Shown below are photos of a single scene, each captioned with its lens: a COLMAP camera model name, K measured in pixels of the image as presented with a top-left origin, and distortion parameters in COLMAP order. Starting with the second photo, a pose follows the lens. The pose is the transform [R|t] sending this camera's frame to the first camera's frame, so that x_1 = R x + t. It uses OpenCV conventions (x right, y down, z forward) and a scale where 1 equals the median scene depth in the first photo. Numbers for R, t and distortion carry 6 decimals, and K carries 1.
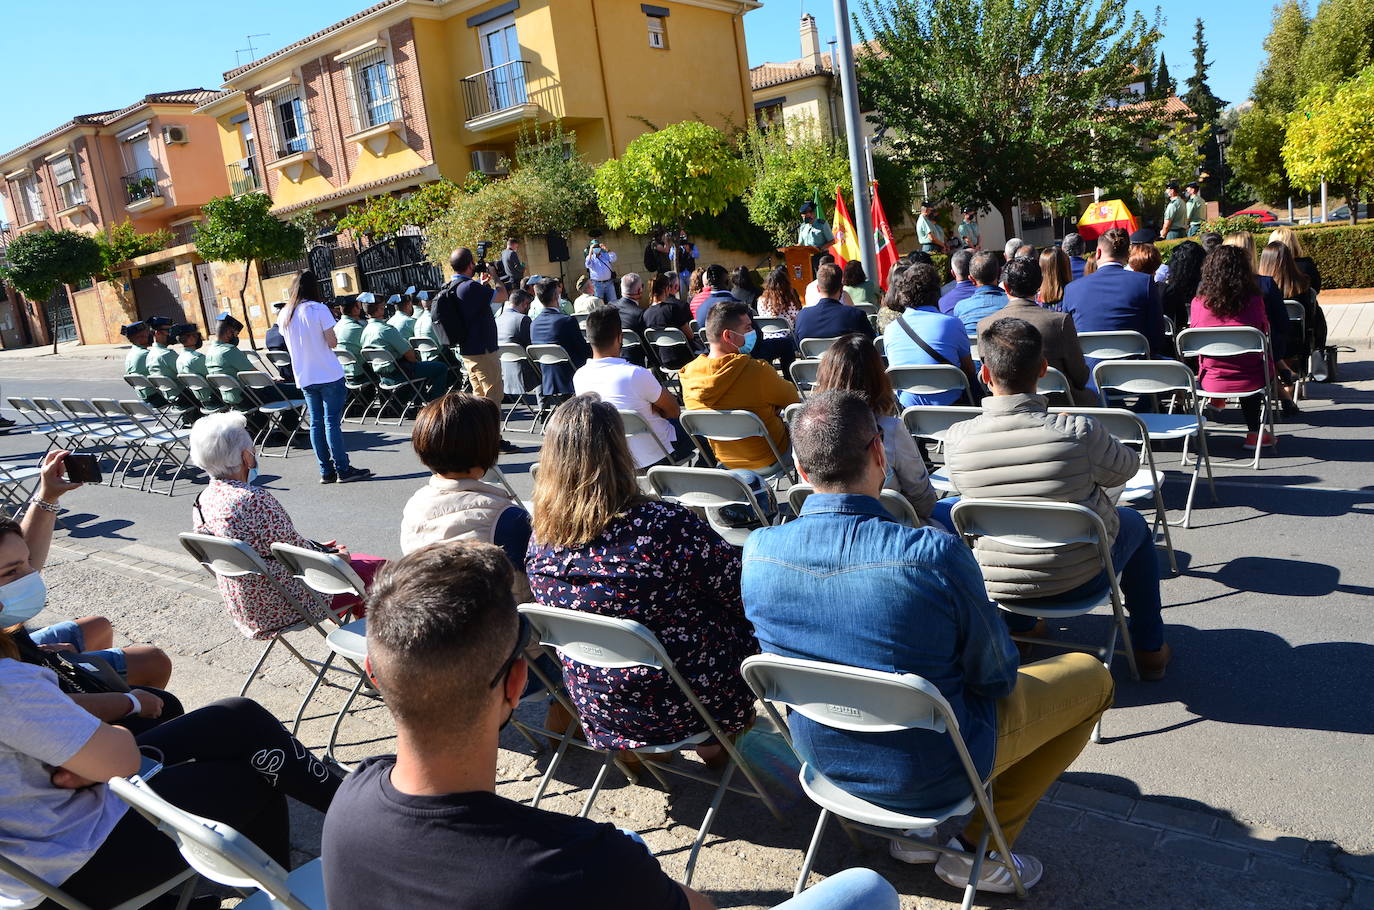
lens RADIAL K [[1017.4, 0, 679.4], [0, 1017.4, 461.2], [0, 0, 1]] dist [-0.132400, 0.113849]
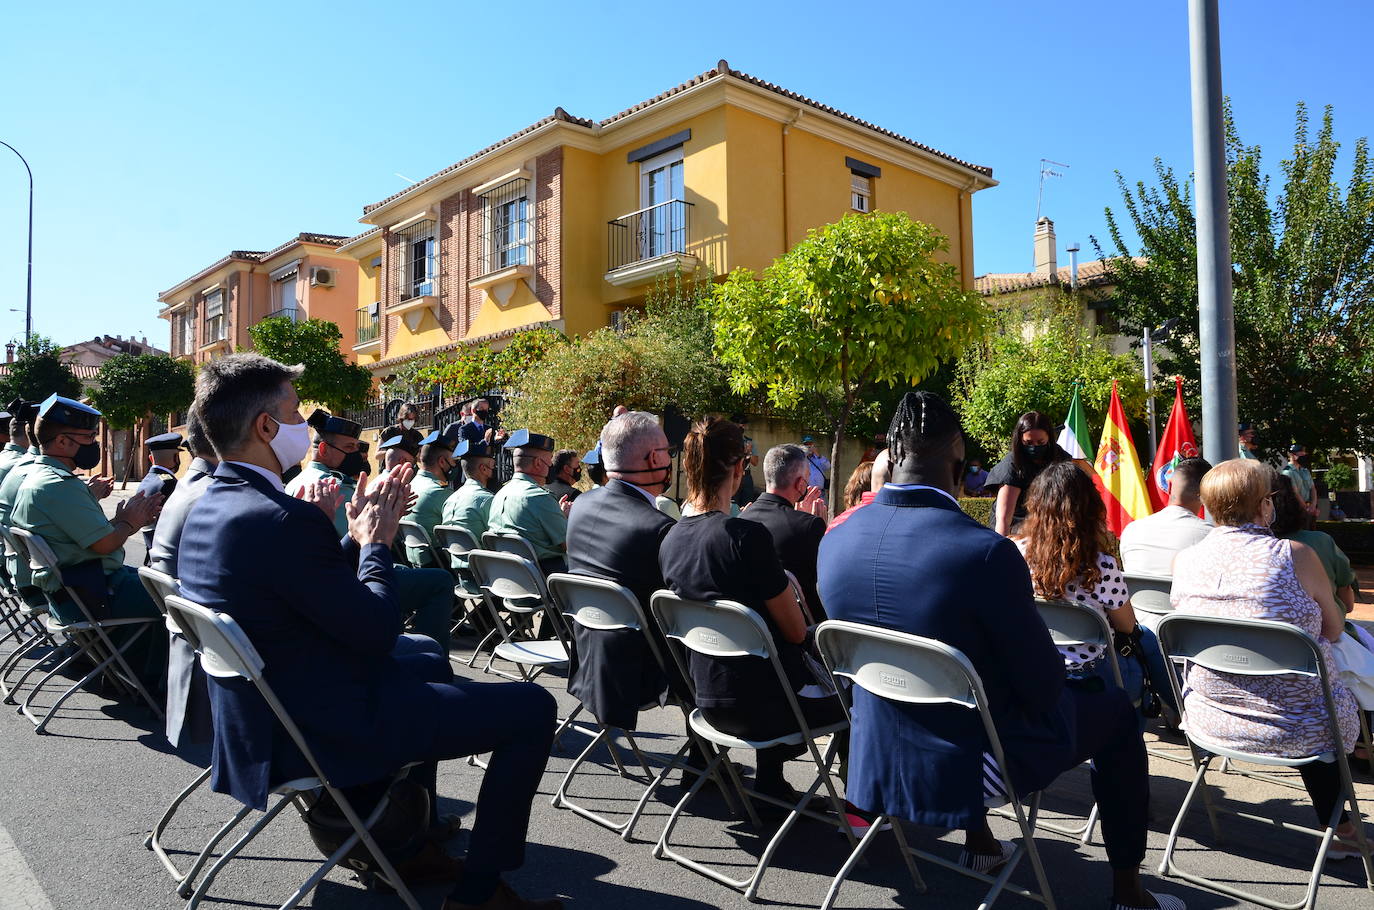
lens RADIAL K [[1017.4, 0, 679.4], [0, 1017.4, 461.2], [0, 0, 1]] dist [-0.132400, 0.113849]
pose [[0.975232, 0.119668, -0.186016, 0.009839], [-0.156991, 0.966926, -0.201020, -0.038532], [0.155808, 0.225244, 0.961764, 0.248293]]
